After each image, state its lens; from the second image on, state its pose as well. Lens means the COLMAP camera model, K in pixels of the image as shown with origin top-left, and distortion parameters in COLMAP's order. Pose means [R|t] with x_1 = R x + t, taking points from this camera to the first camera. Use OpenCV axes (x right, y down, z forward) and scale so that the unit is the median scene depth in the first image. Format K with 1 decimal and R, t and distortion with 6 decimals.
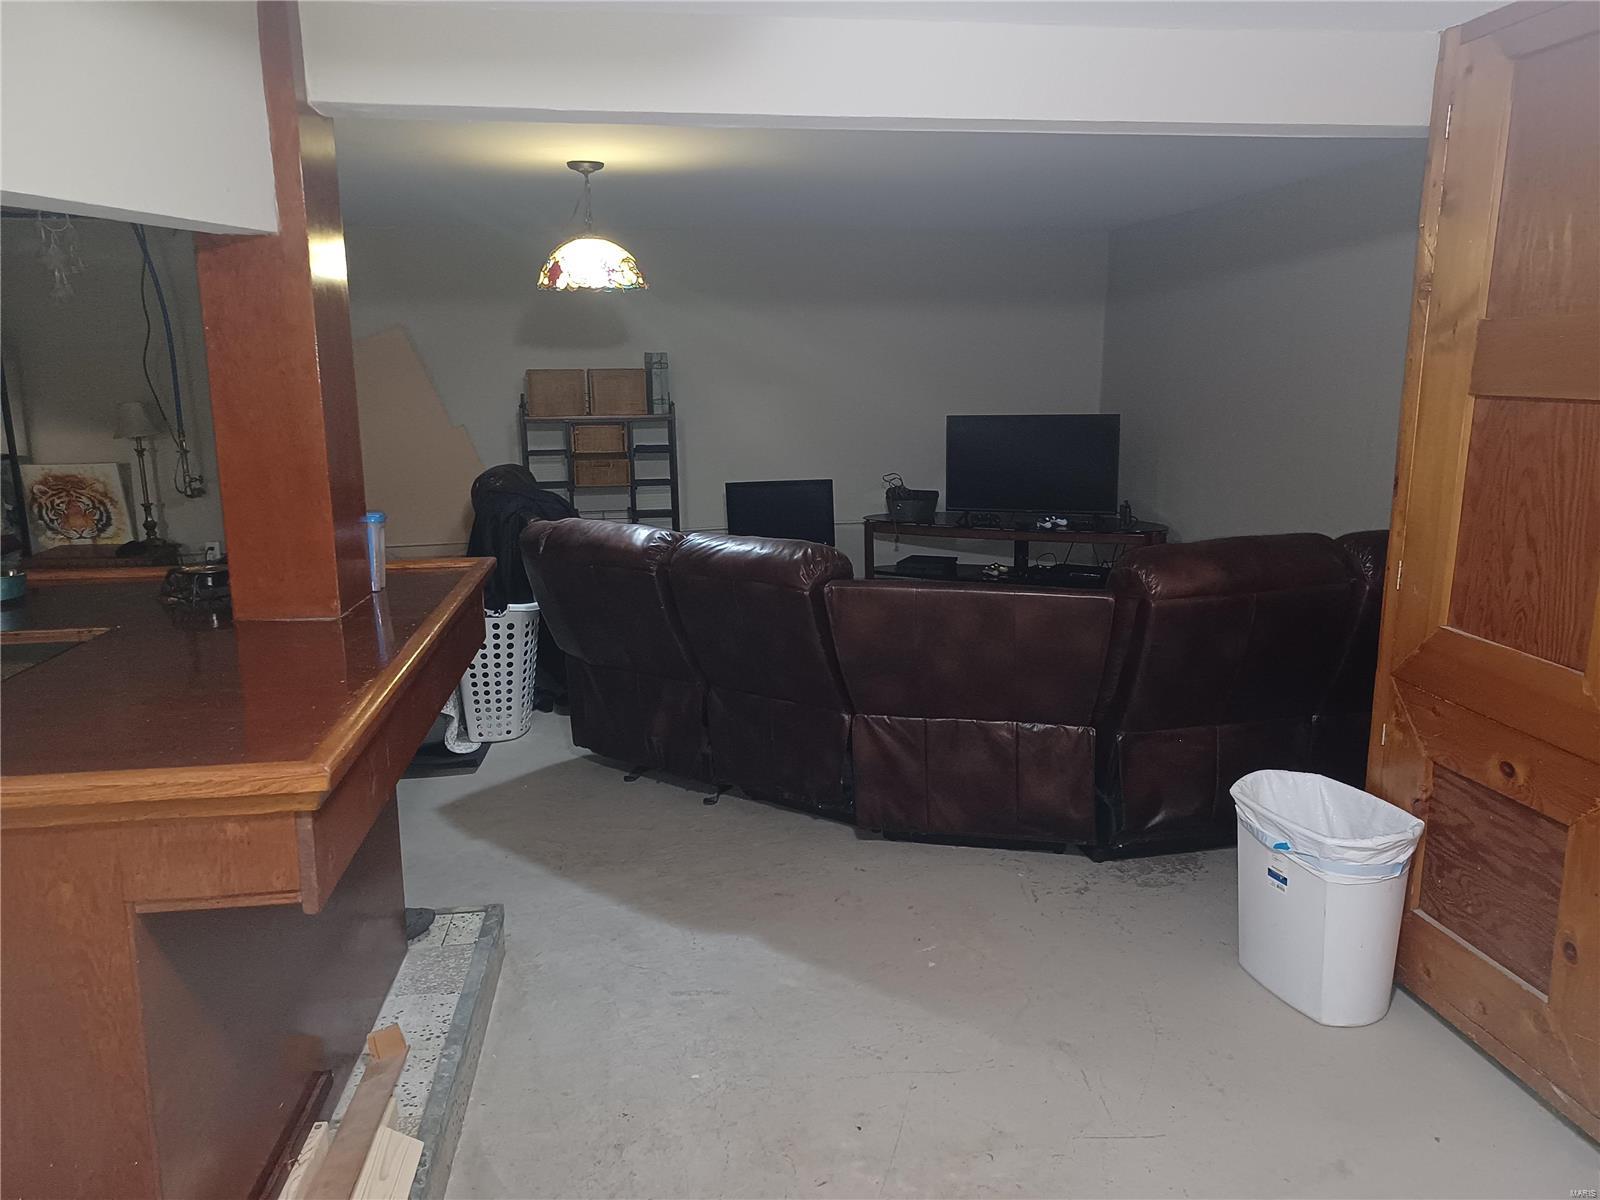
lens RADIAL K [[1148.8, 0, 800.0], [0, 1148.8, 600.0], [0, 0, 1]] dist [0.002638, 0.013260]
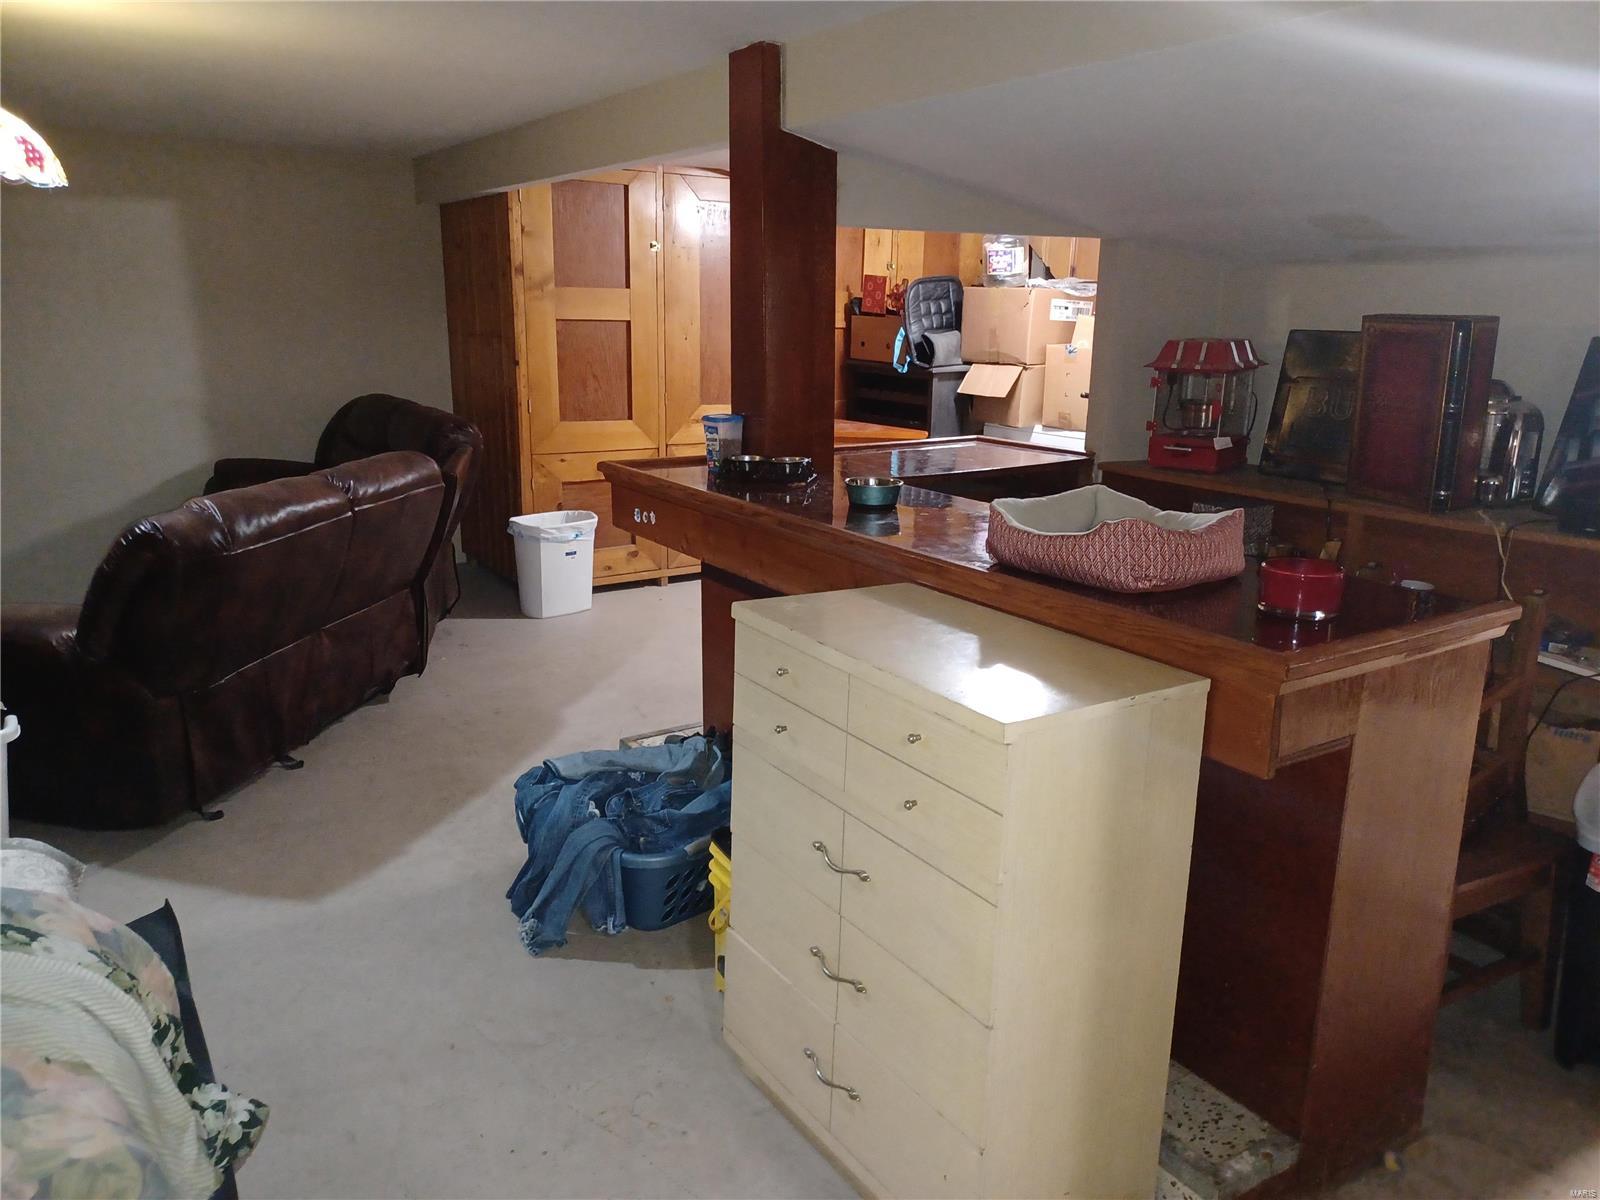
lens RADIAL K [[1148.8, 0, 800.0], [0, 1148.8, 600.0], [0, 0, 1]] dist [0.002638, 0.013260]
pose [[-0.435716, -0.220658, 0.872618, -1.663670], [0.176380, 0.929756, 0.323177, -0.292418], [-0.882633, 0.294726, -0.366190, 1.471327]]
